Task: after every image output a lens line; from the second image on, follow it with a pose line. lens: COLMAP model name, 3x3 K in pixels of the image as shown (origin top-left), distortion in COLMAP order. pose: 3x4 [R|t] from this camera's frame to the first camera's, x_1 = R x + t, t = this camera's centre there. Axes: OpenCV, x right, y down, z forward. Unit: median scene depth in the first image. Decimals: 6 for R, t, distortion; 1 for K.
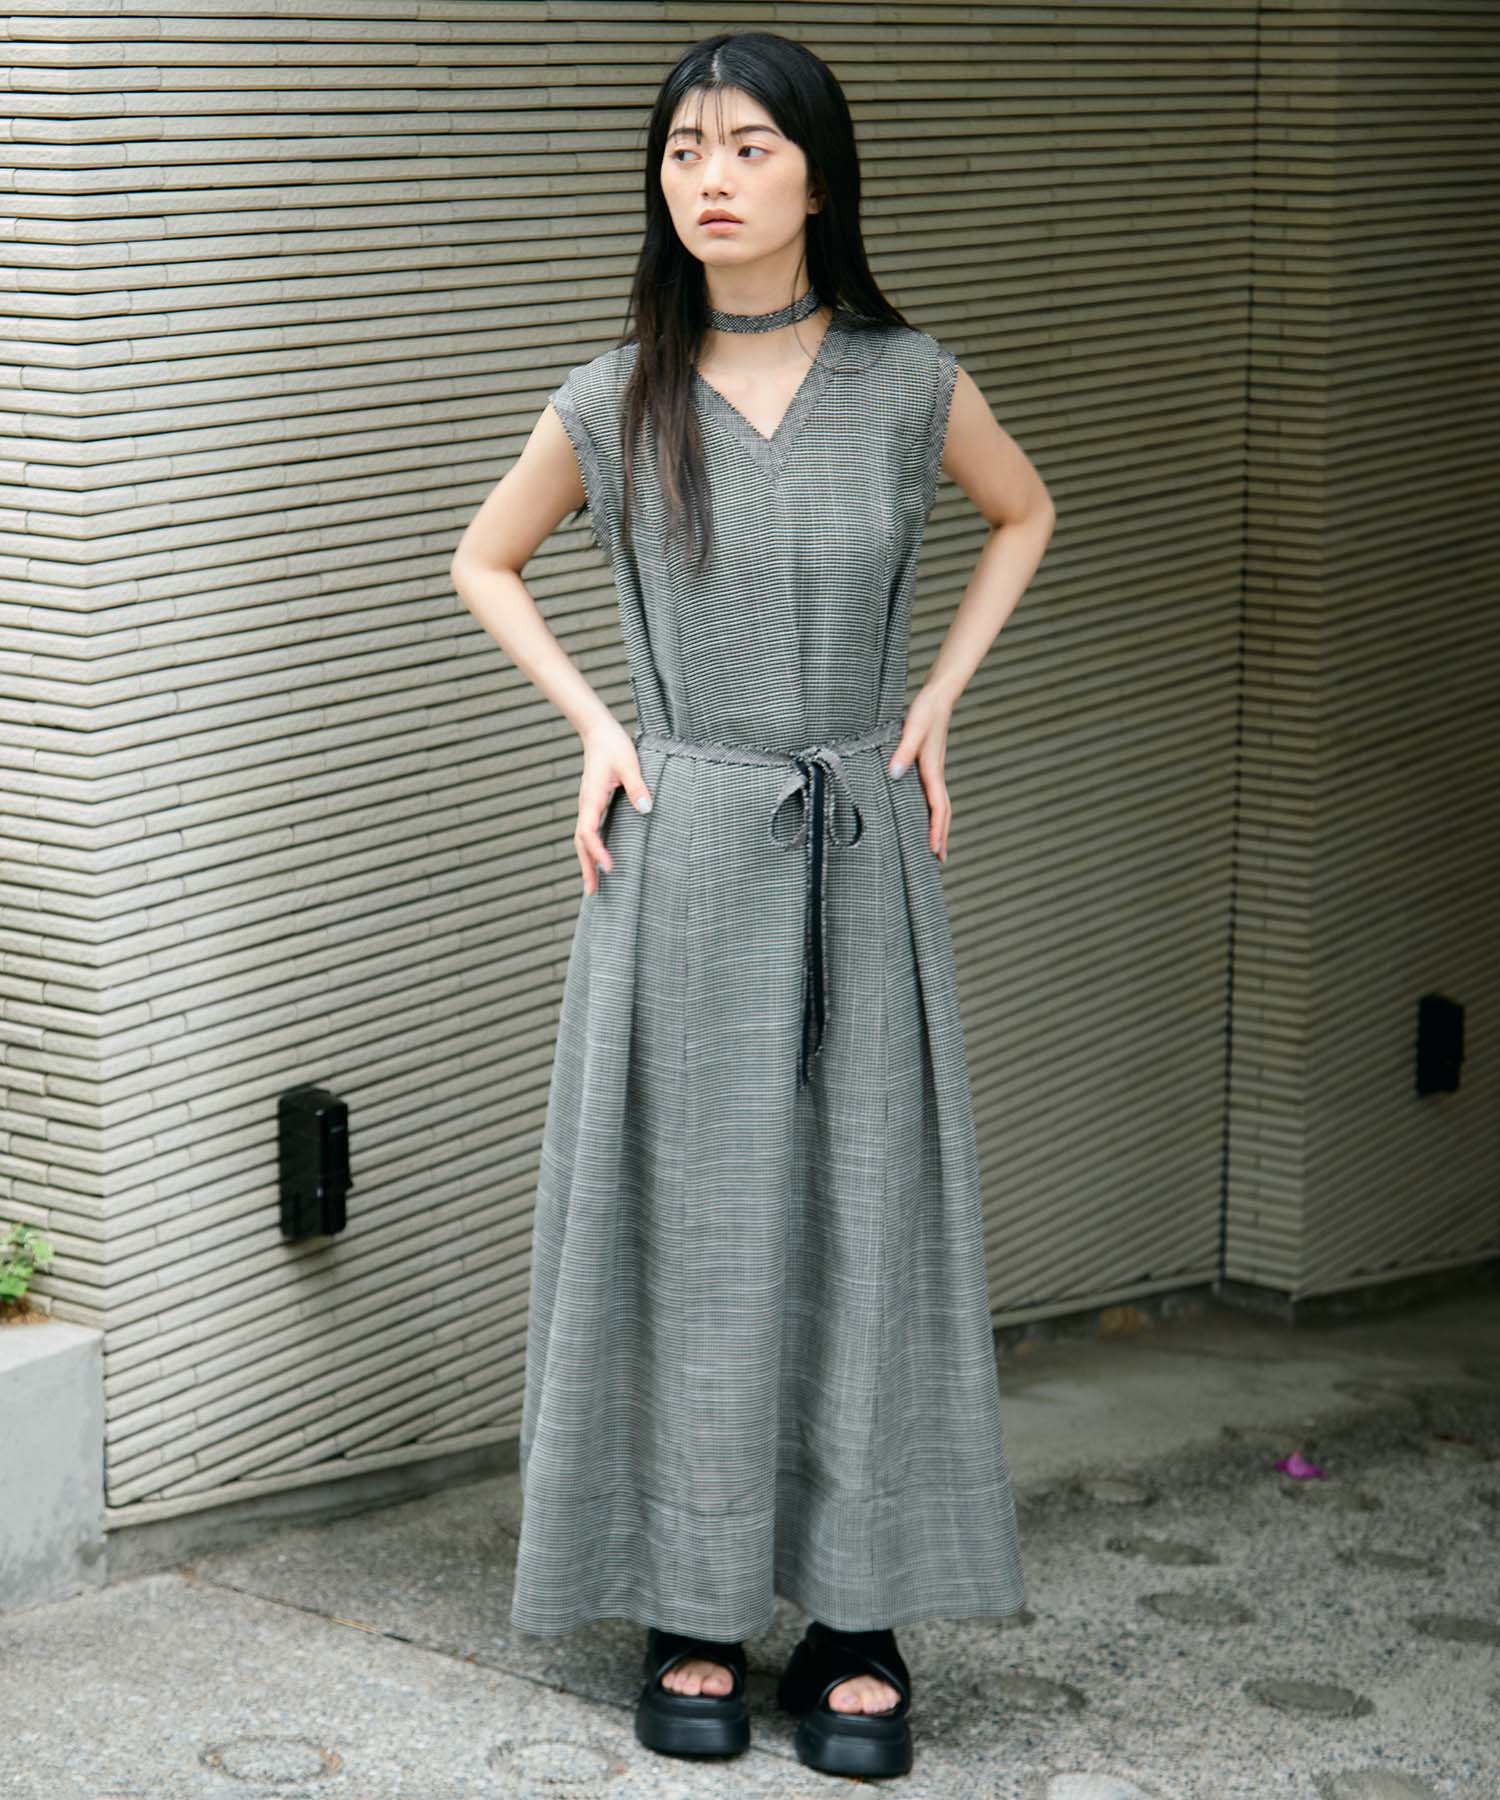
lens RADIAL K [[3379.3, 0, 780.8], [0, 3379.3, 854.2], [0, 0, 1]] dist [0.001463, 0.000000]
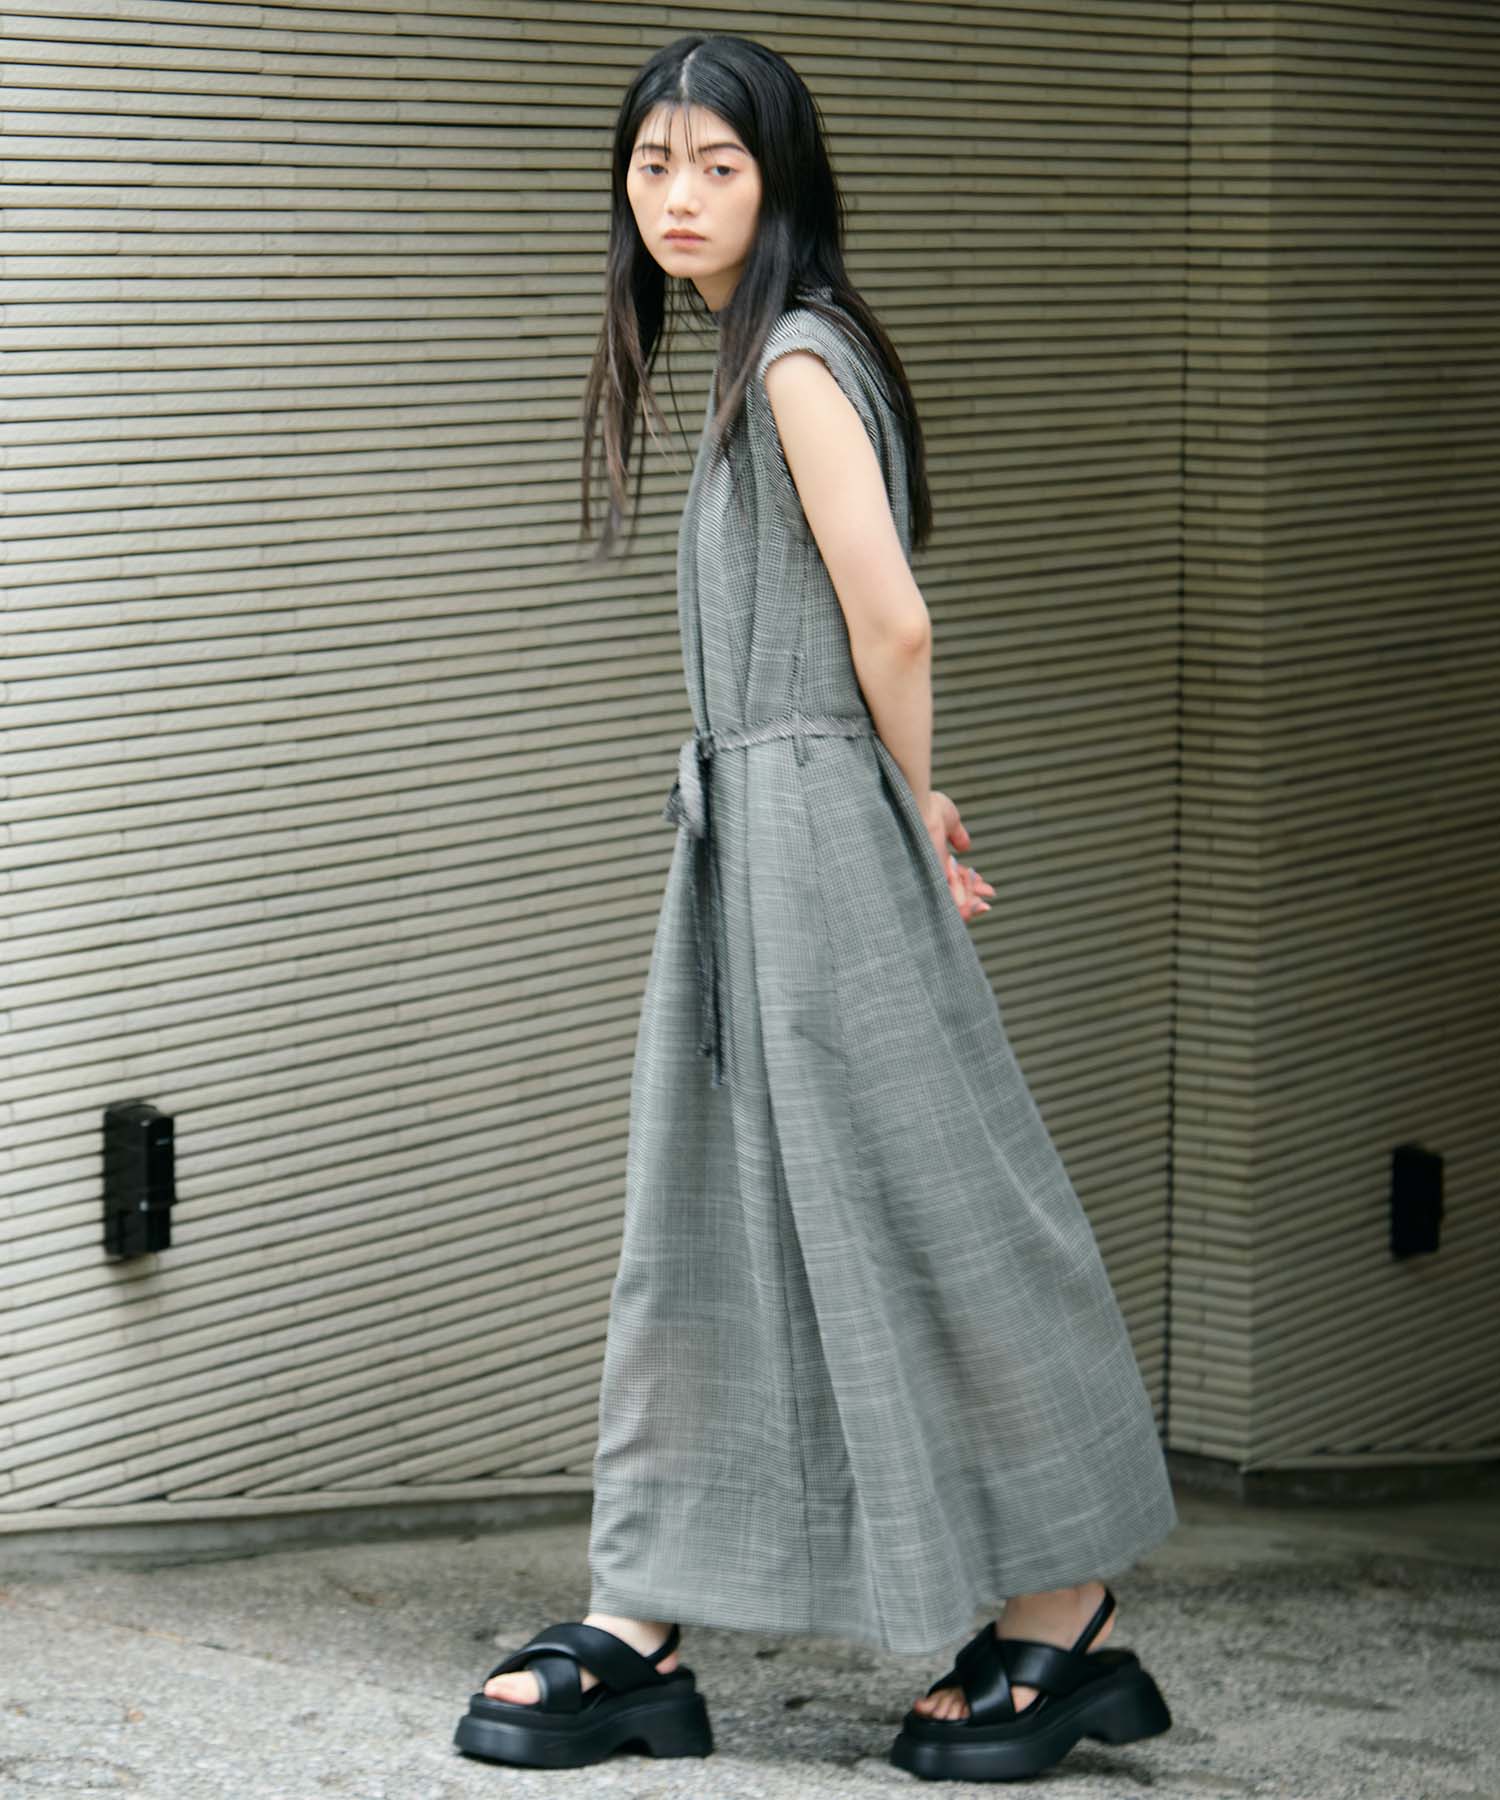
lens RADIAL K [[4301.7, 0, 744.0], [0, 4301.7, 902.8], [0, 0, 1]] dist [0.020696, 0.000000]
pose [[0.999852, 0.007209, -0.015649, 0.053281], [-0.008288, 0.997513, -0.070000, 0.092948], [0.015106, 0.070120, 0.997424, -0.233995]]
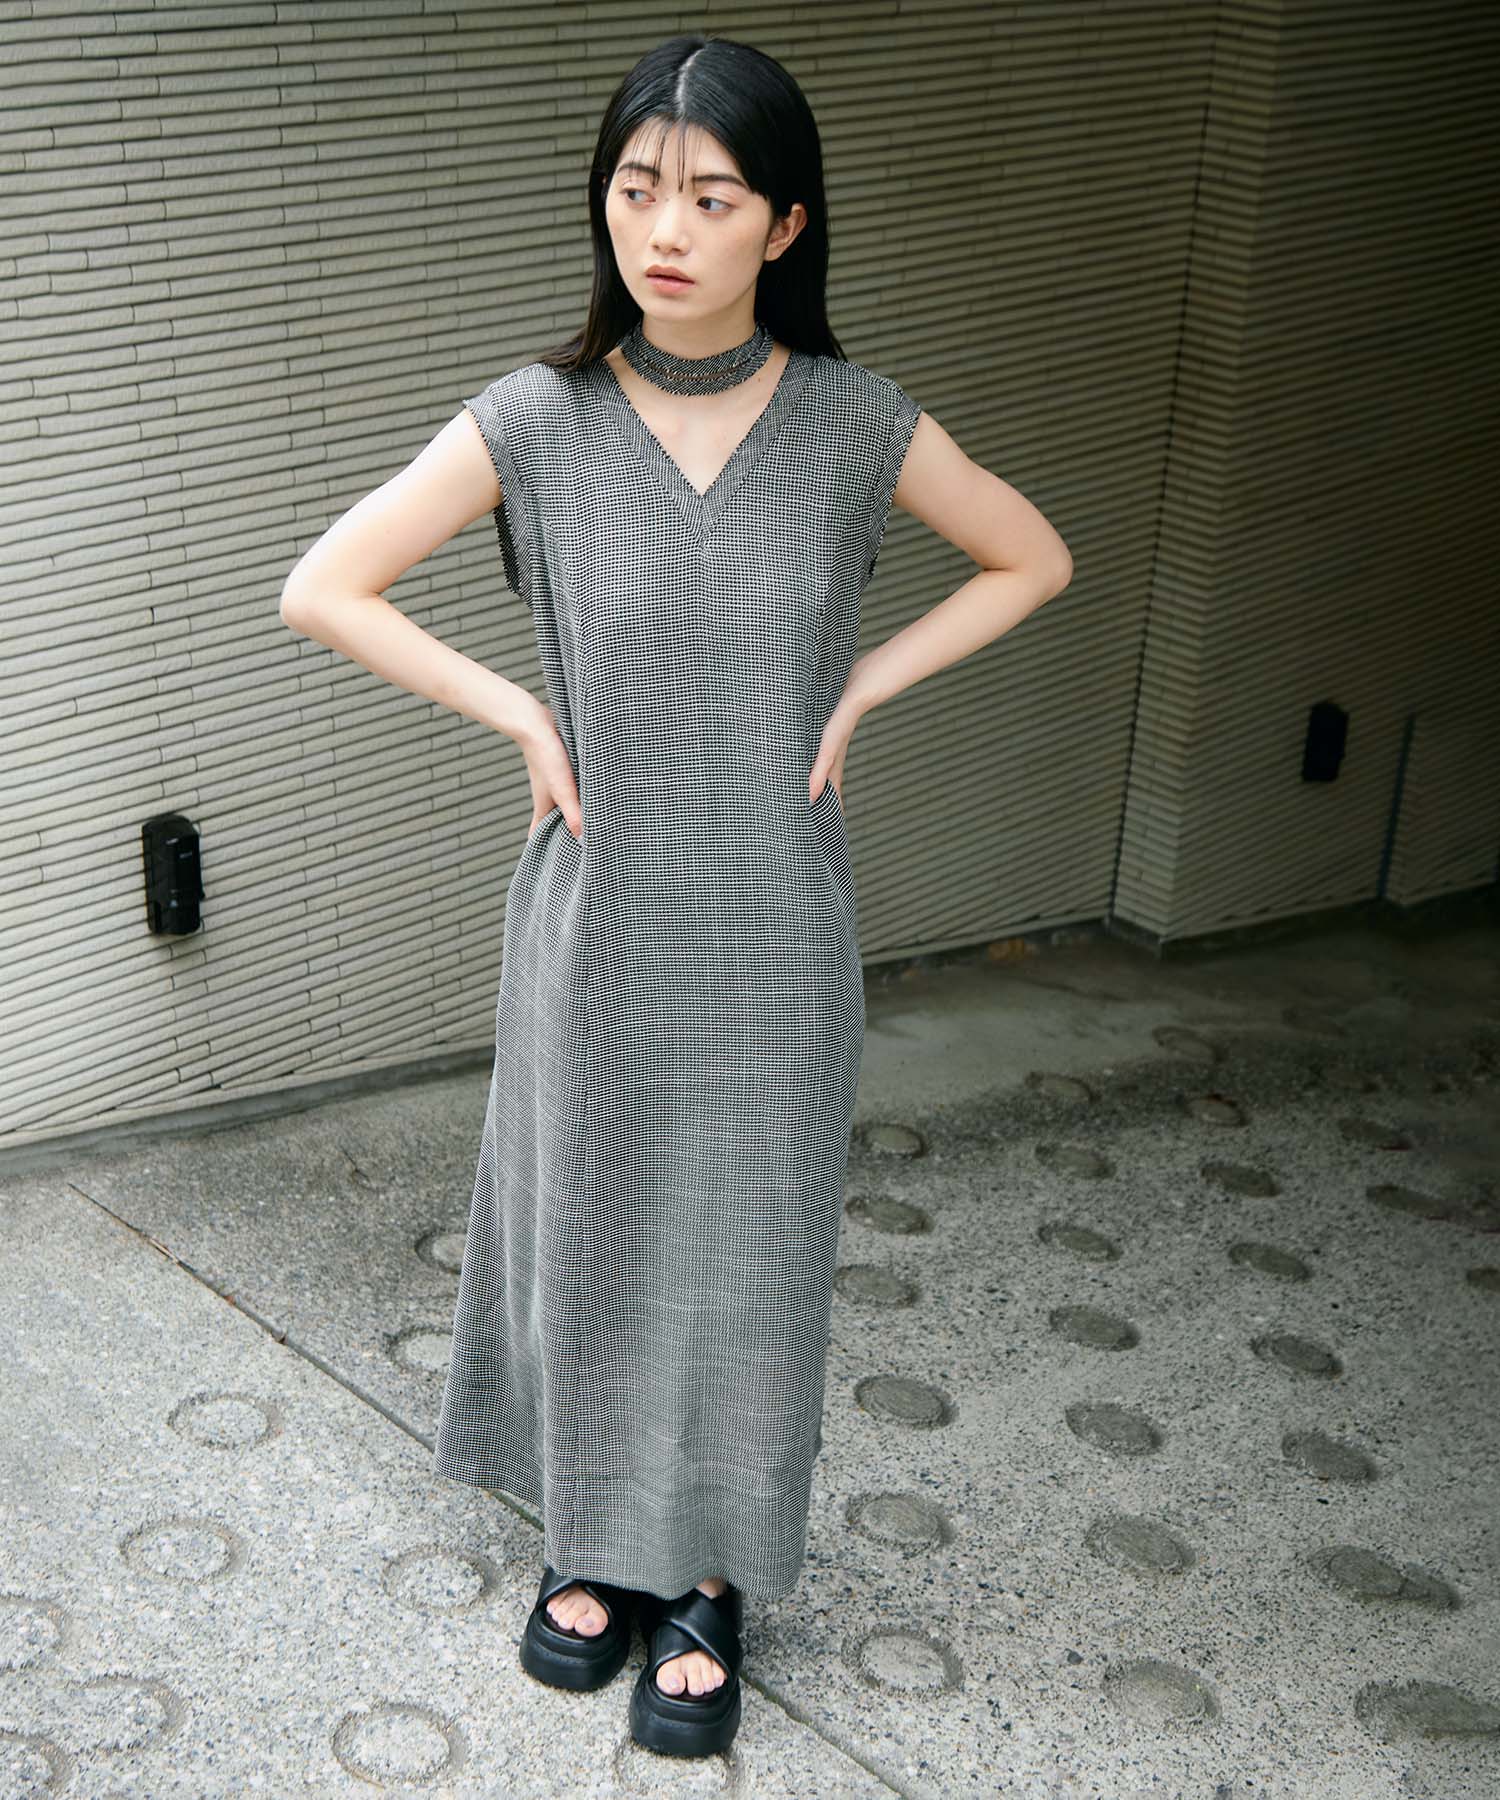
lens RADIAL K [[2397.1, 0, 760.7], [0, 2397.1, 941.0], [0, 0, 1]] dist [-0.000121, 0.000000]
pose [[0.983874, 0.118251, -0.134199, 0.186214], [-0.082267, 0.965383, 0.247522, -0.115853], [0.158823, -0.232490, 0.959543, 0.175481]]
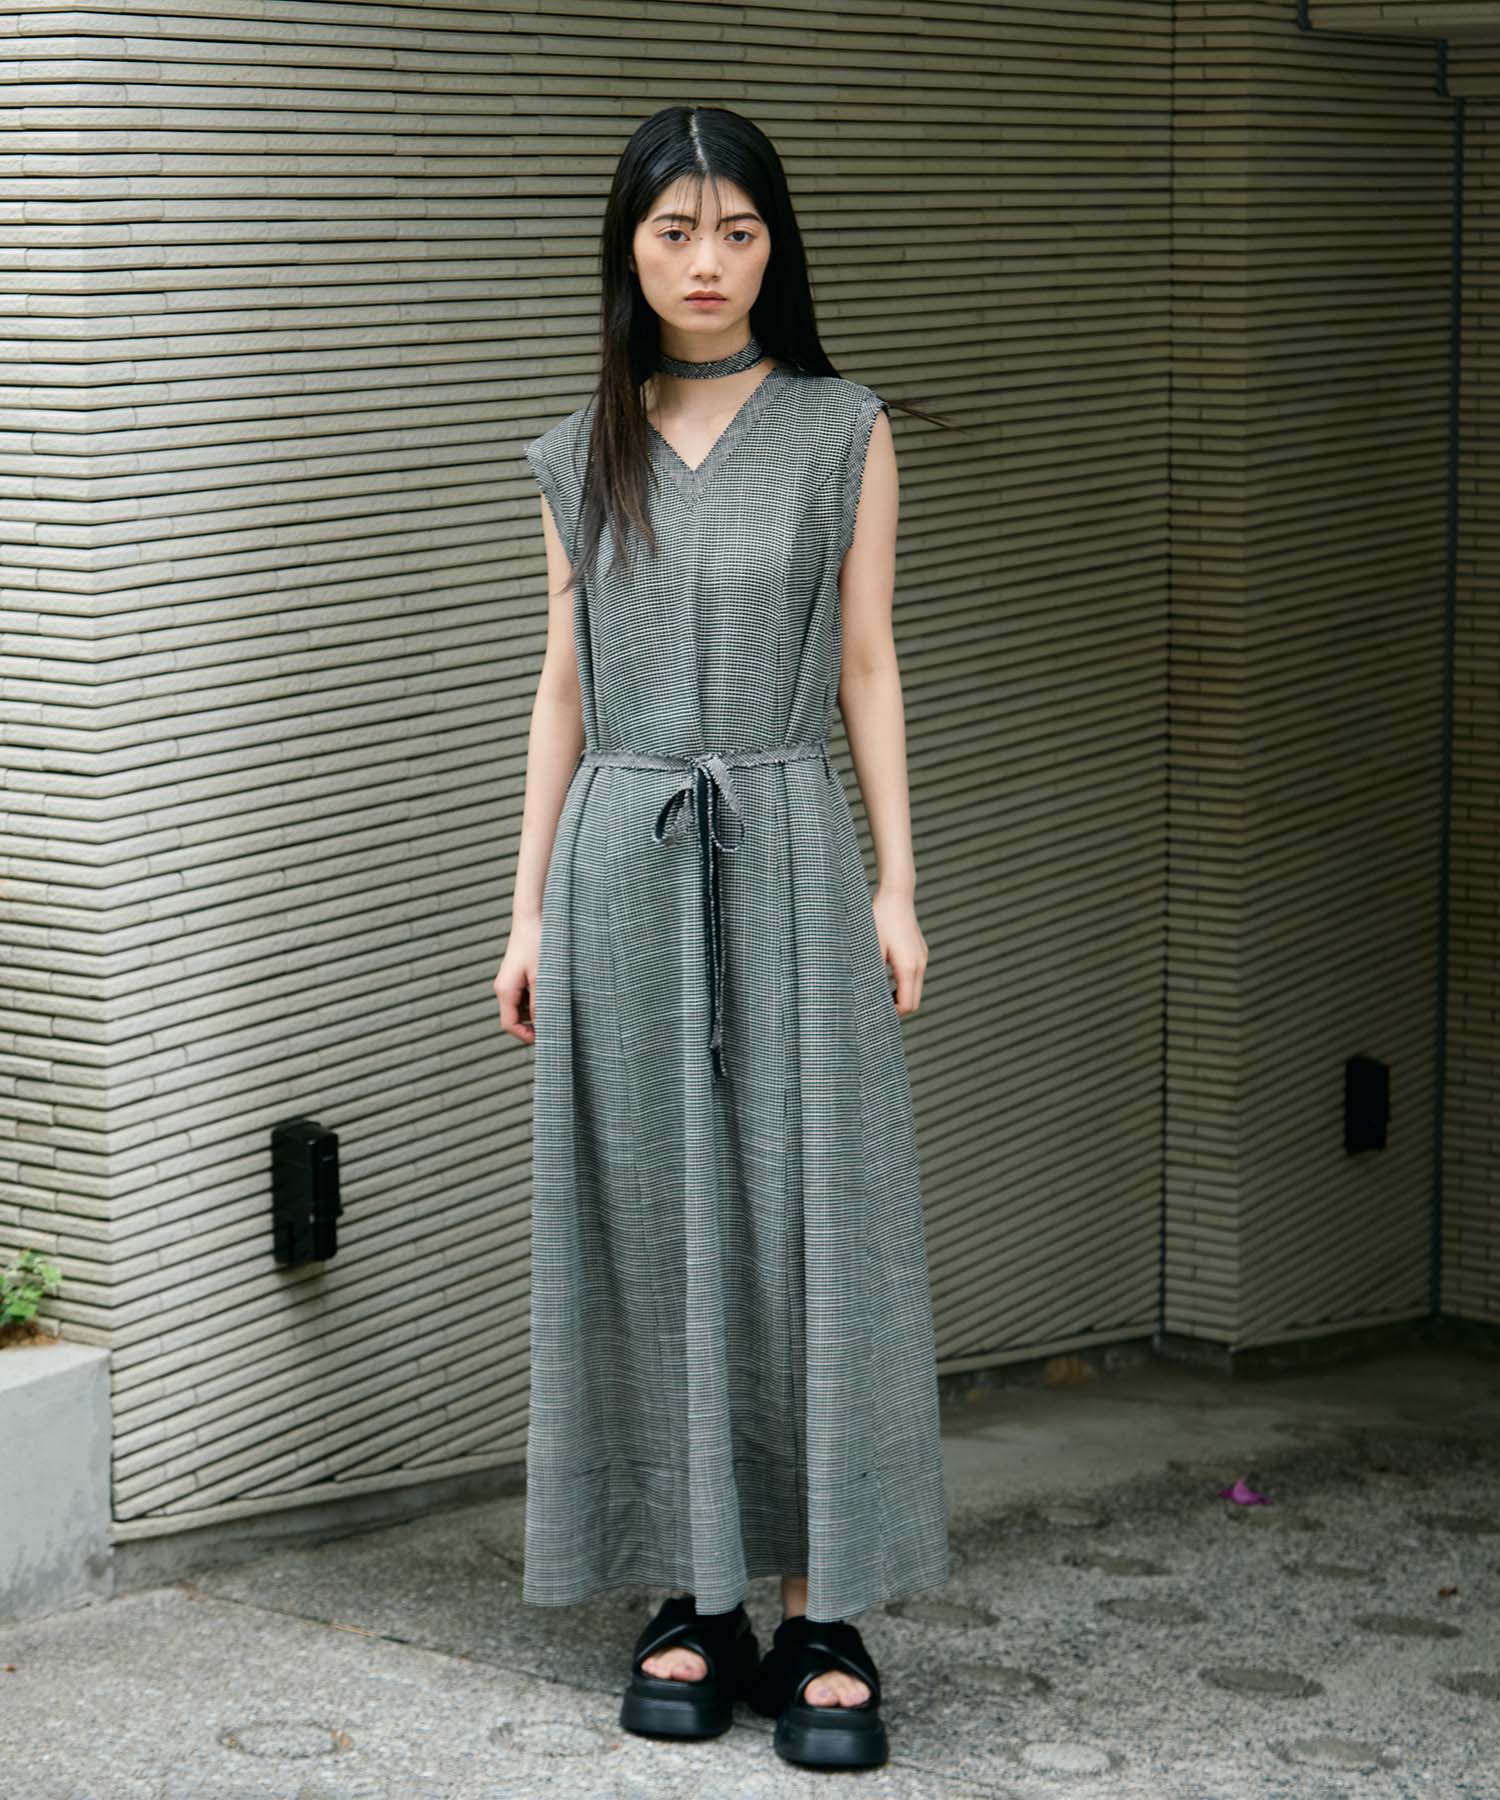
lens RADIAL K [[3421.8, 0, 811.8], [0, 3421.8, 820.7], [0, 0, 1]] dist [-0.000981, 0.000000]
pose [[0.999249, -0.014466, 0.035950, -0.016999], [0.016250, 0.998625, -0.049835, 0.030371], [-0.035180, 0.050382, 0.998110, -0.067065]]
